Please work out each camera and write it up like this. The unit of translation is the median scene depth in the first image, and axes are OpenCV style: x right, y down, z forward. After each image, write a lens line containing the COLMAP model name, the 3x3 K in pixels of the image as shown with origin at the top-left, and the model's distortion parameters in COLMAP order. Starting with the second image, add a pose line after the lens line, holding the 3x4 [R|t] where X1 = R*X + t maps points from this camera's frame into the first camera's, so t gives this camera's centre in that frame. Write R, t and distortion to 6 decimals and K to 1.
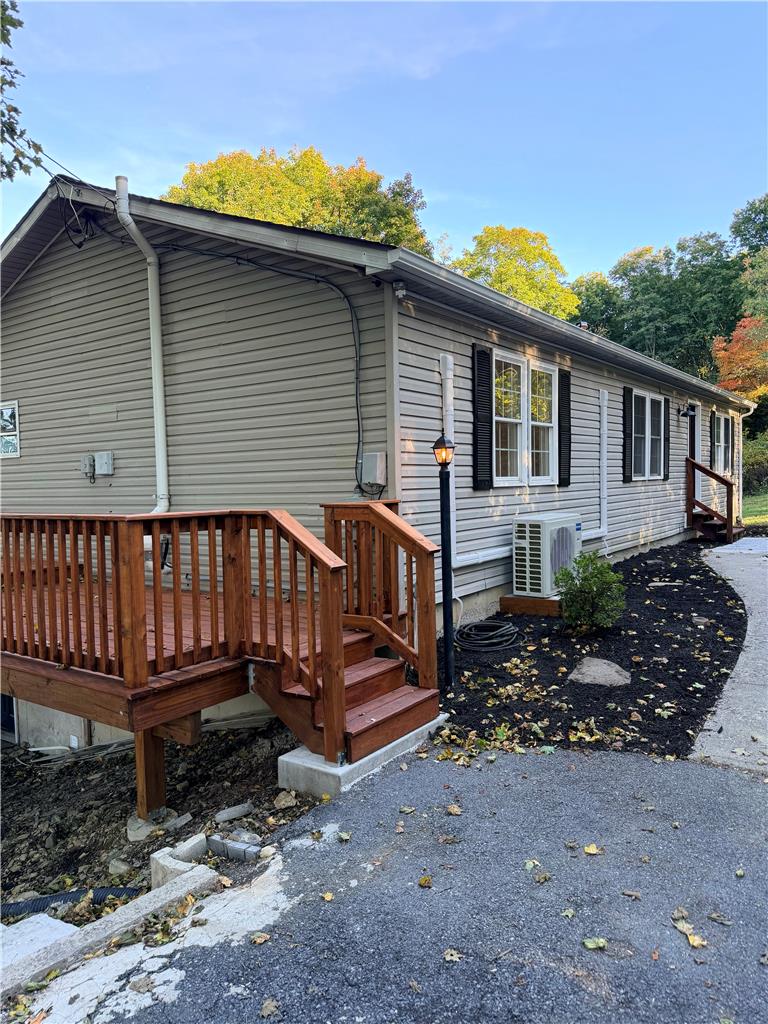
lens RADIAL K [[724.3, 0, 388.3], [0, 724.3, 510.3], [0, 0, 1]] dist [0.049261, -0.055967]
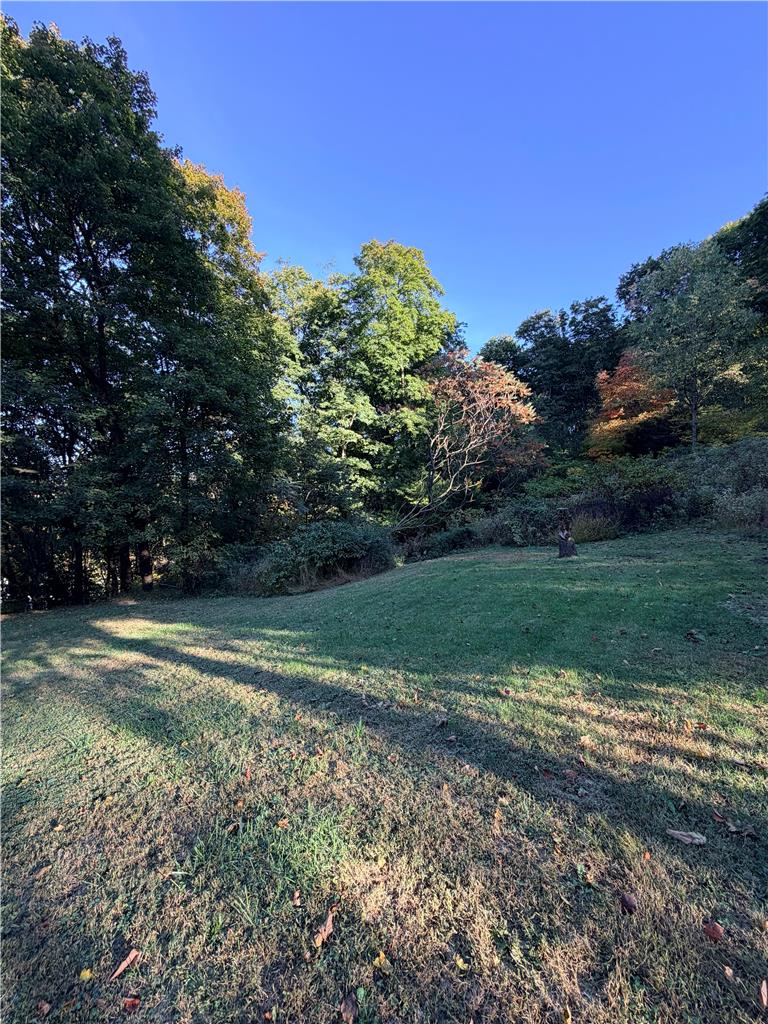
lens RADIAL K [[409.5, 0, 386.5], [0, 409.5, 510.8], [0, 0, 1]] dist [-0.001364, 0.000518]
pose [[0.997028, 0.031587, -0.070263, 1.405769], [-0.031748, 0.999495, -0.001179, -0.152812], [0.070190, 0.003406, 0.997528, 2.864875]]
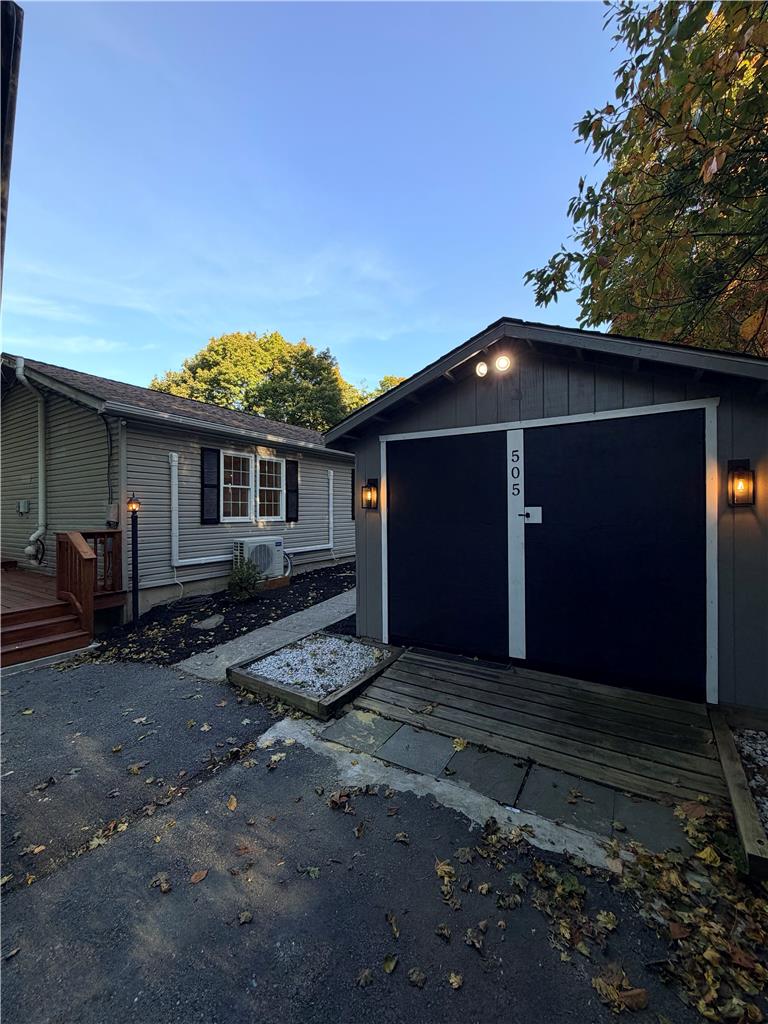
lens RADIAL K [[409.5, 0, 383.1], [0, 409.5, 509.7], [0, 0, 1]] dist [-0.001364, 0.000518]
pose [[0.998700, 0.017470, 0.047879, 0.550803], [-0.015186, 0.998747, -0.047677, -0.022435], [-0.048652, 0.046888, 0.997715, -0.086324]]
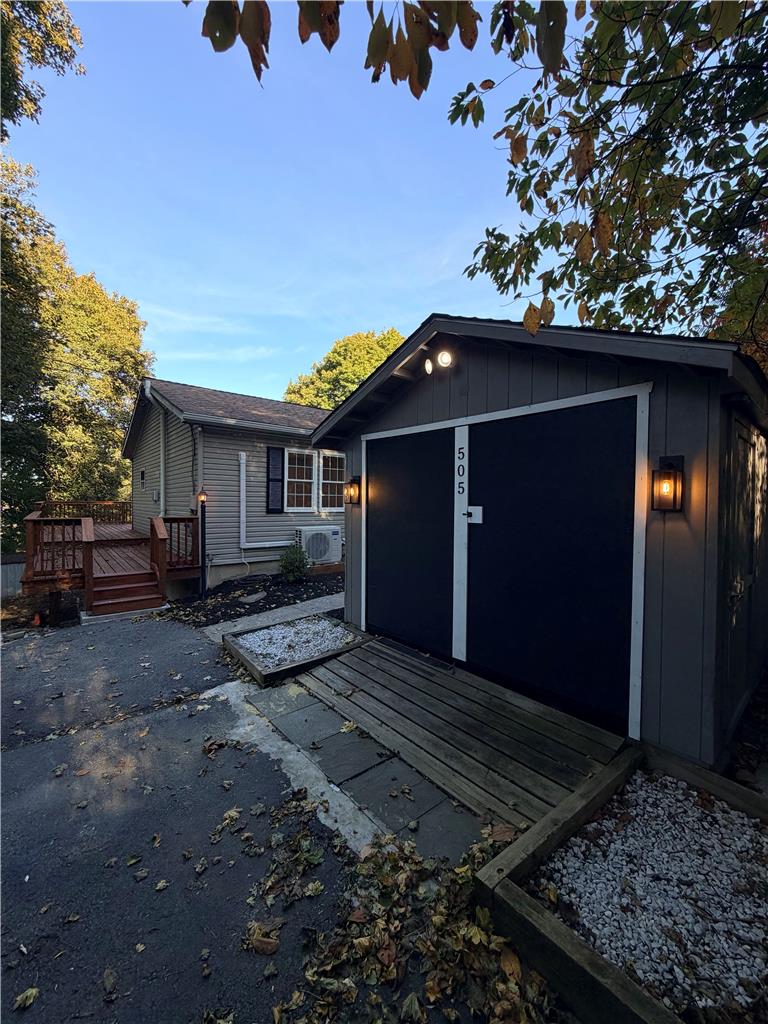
lens RADIAL K [[409.5, 0, 382.1], [0, 409.5, 509.9], [0, 0, 1]] dist [-0.001364, 0.000518]
pose [[0.961285, 0.039810, -0.272664, 0.804207], [-0.045143, 0.998892, -0.013312, -0.038168], [0.271832, 0.025105, 0.962017, -0.090062]]
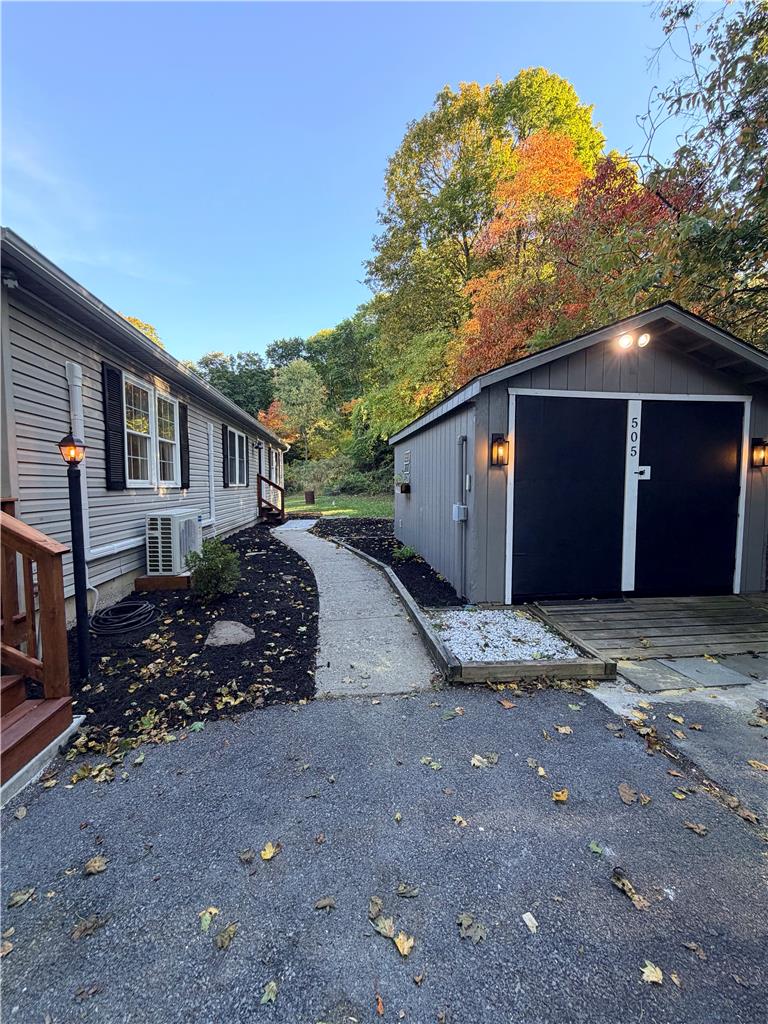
lens RADIAL K [[409.5, 0, 384.8], [0, 409.5, 509.3], [0, 0, 1]] dist [-0.001364, 0.000518]
pose [[0.750110, -0.019885, 0.661015, 0.019488], [0.013972, 0.999801, 0.014221, -0.000304], [-0.661166, -0.001432, 0.750238, 0.226886]]
